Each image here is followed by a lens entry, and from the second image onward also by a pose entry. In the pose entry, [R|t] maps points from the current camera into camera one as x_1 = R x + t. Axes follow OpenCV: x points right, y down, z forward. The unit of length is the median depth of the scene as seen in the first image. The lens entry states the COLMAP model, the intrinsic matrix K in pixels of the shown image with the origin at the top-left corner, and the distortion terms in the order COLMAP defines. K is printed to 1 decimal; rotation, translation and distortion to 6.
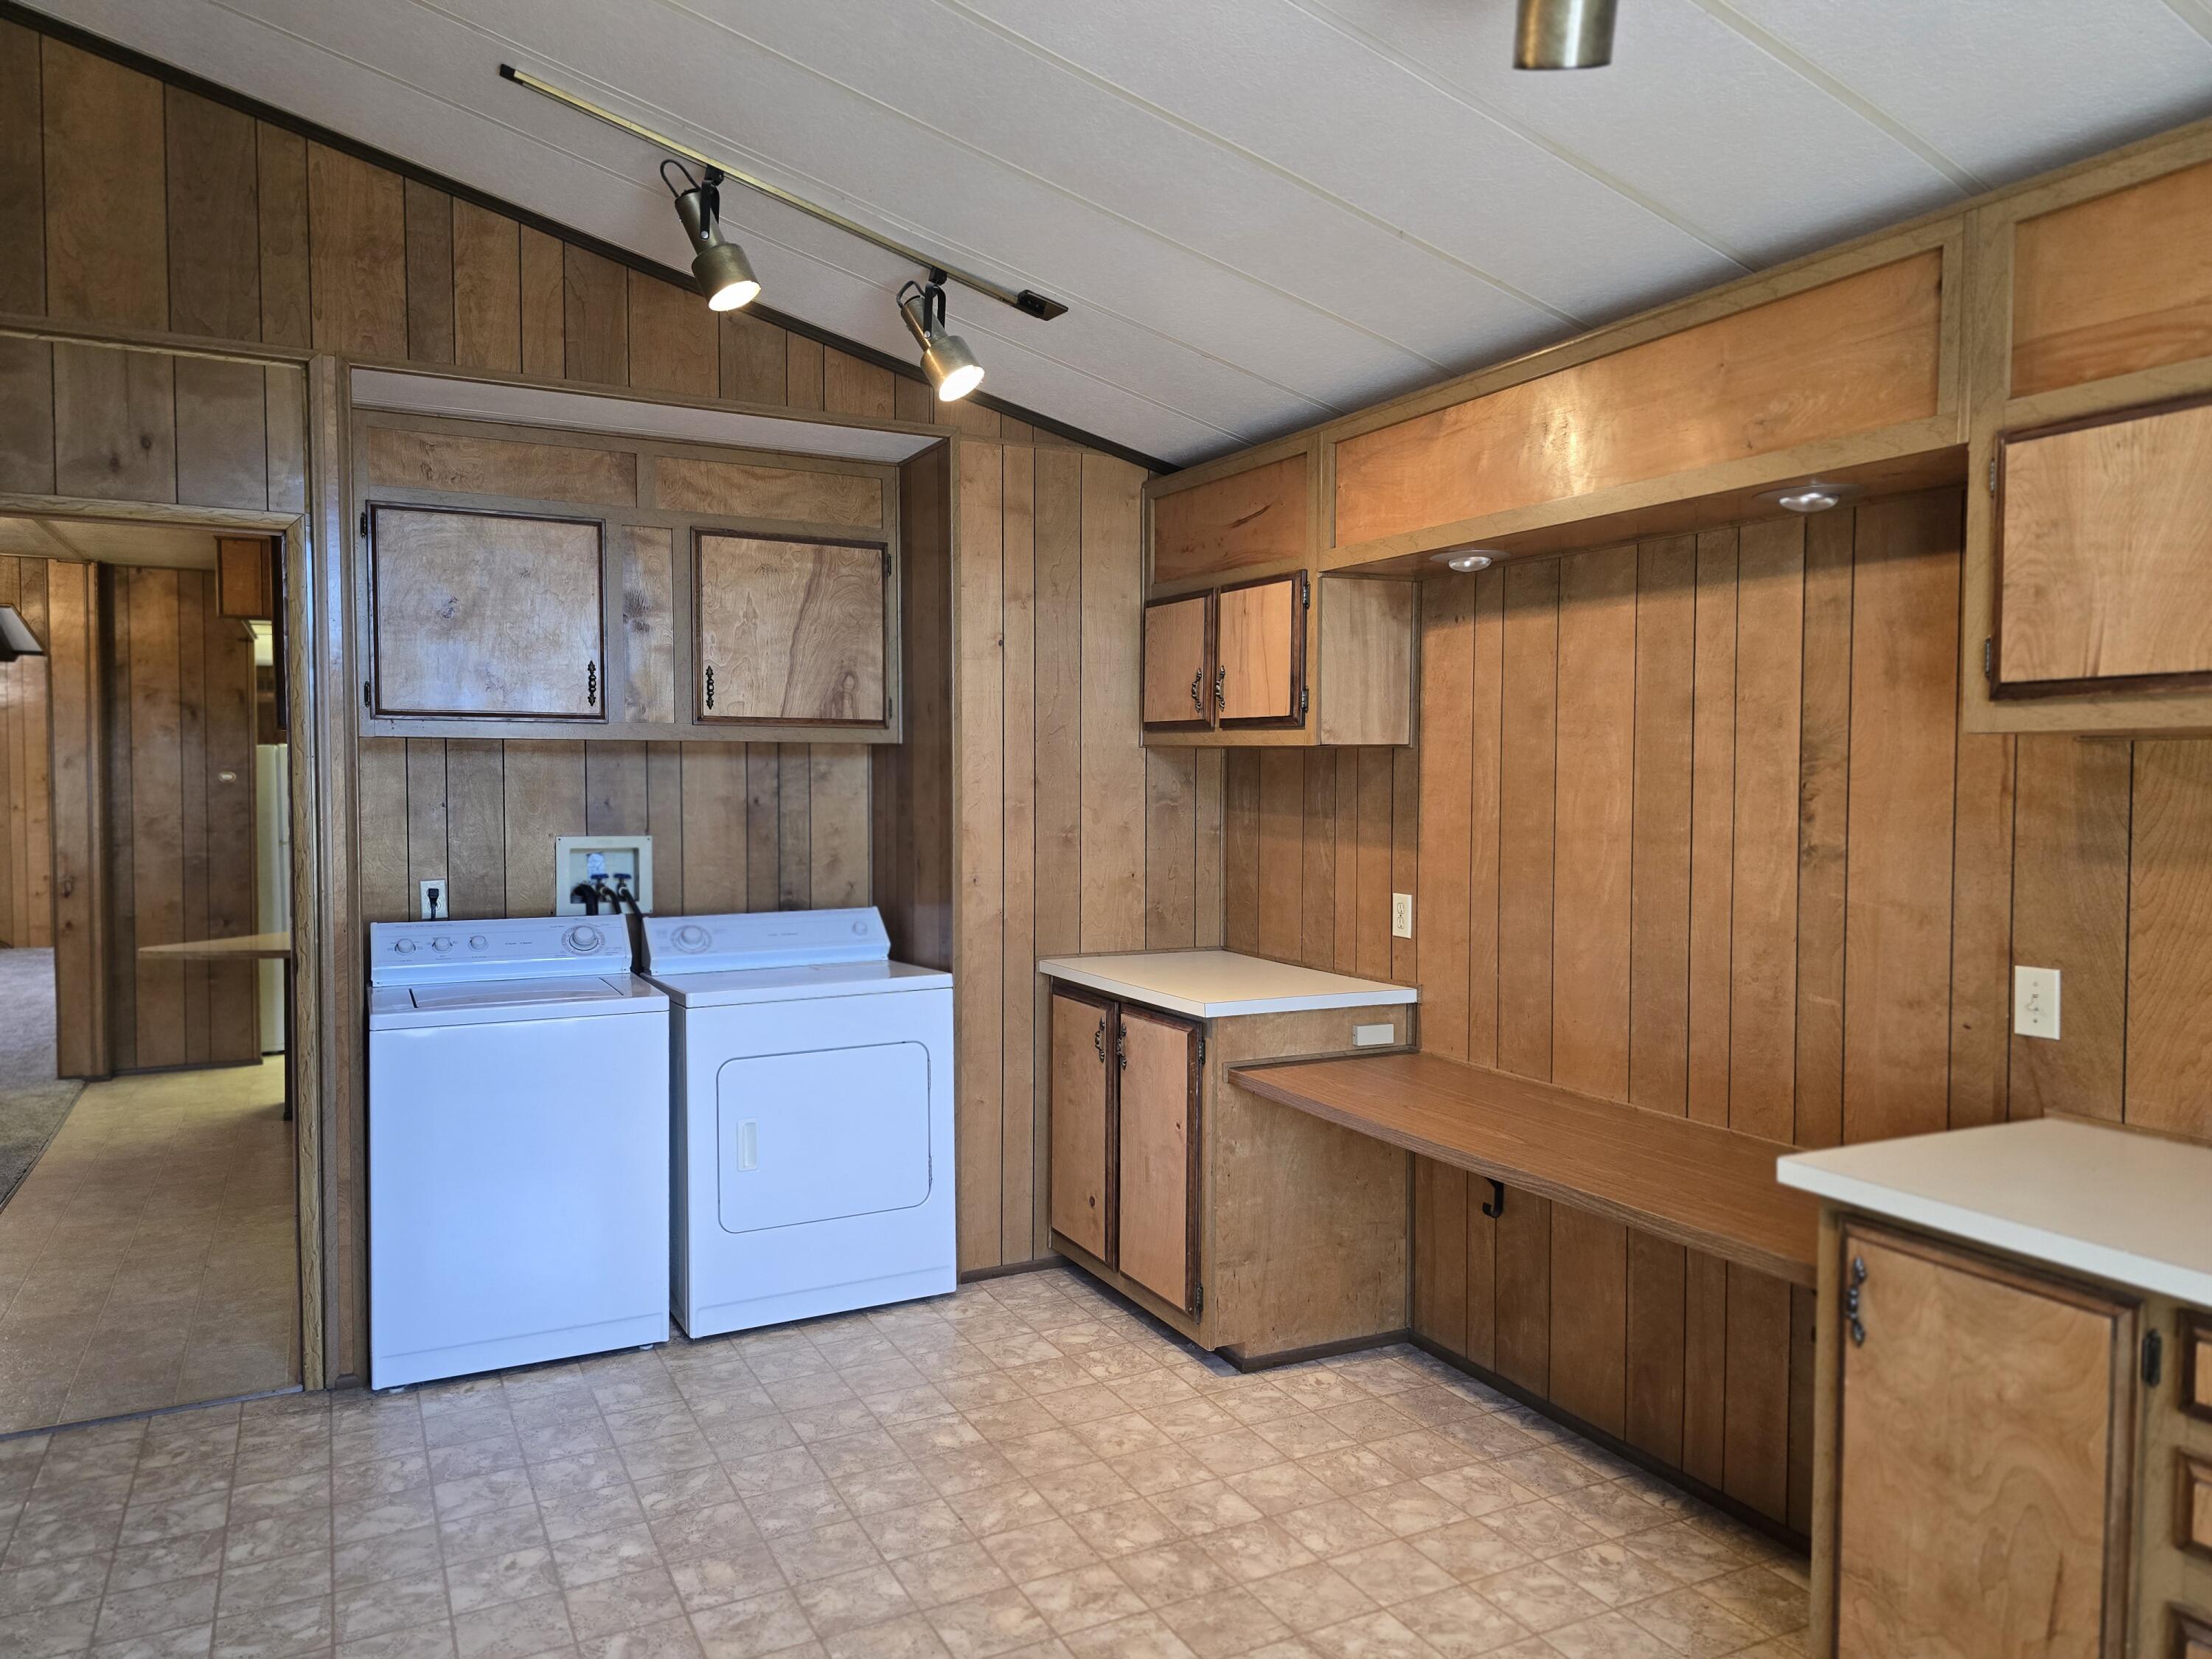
lens RADIAL K [[1485.2, 0, 1111.8], [0, 1485.2, 822.3], [0, 0, 1]] dist [0.000133, 0.000077]
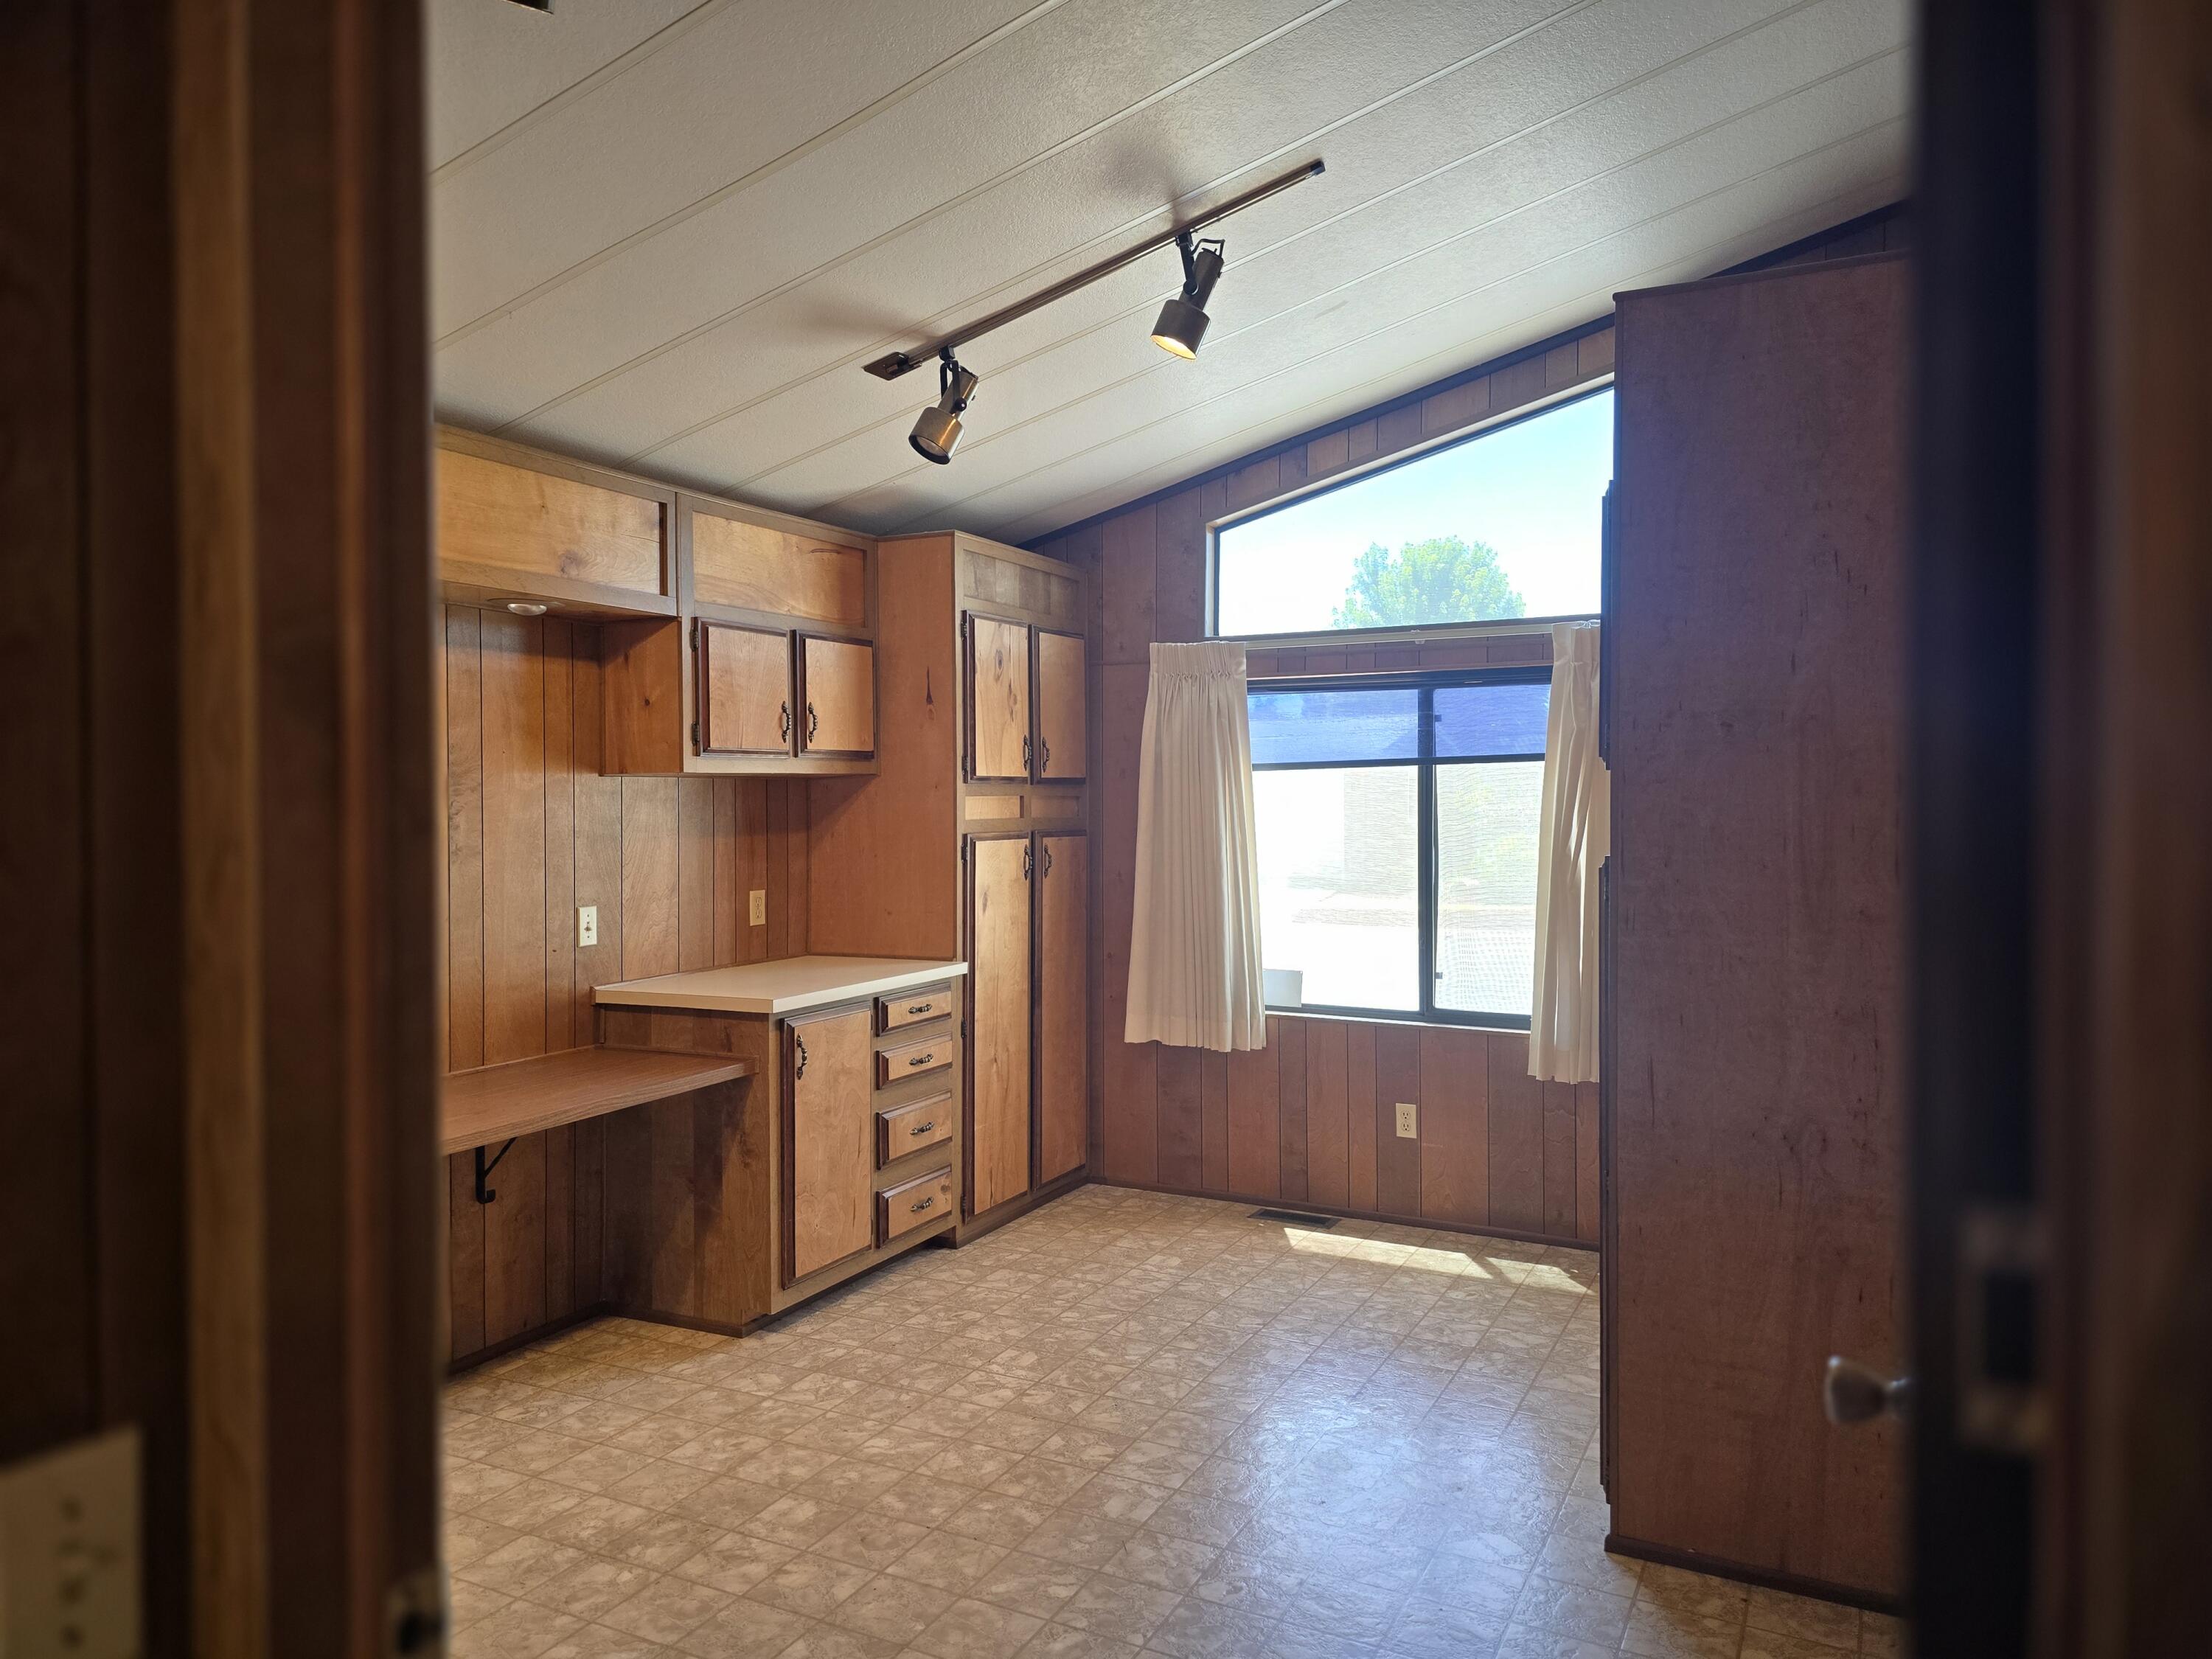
lens RADIAL K [[1485.2, 0, 1109.8], [0, 1485.2, 830.5], [0, 0, 1]] dist [0.000133, 0.000077]
pose [[-0.580882, -0.022487, 0.813677, -1.024688], [0.026759, 0.998551, 0.046699, -0.049866], [-0.813548, 0.048900, -0.579438, 1.356473]]
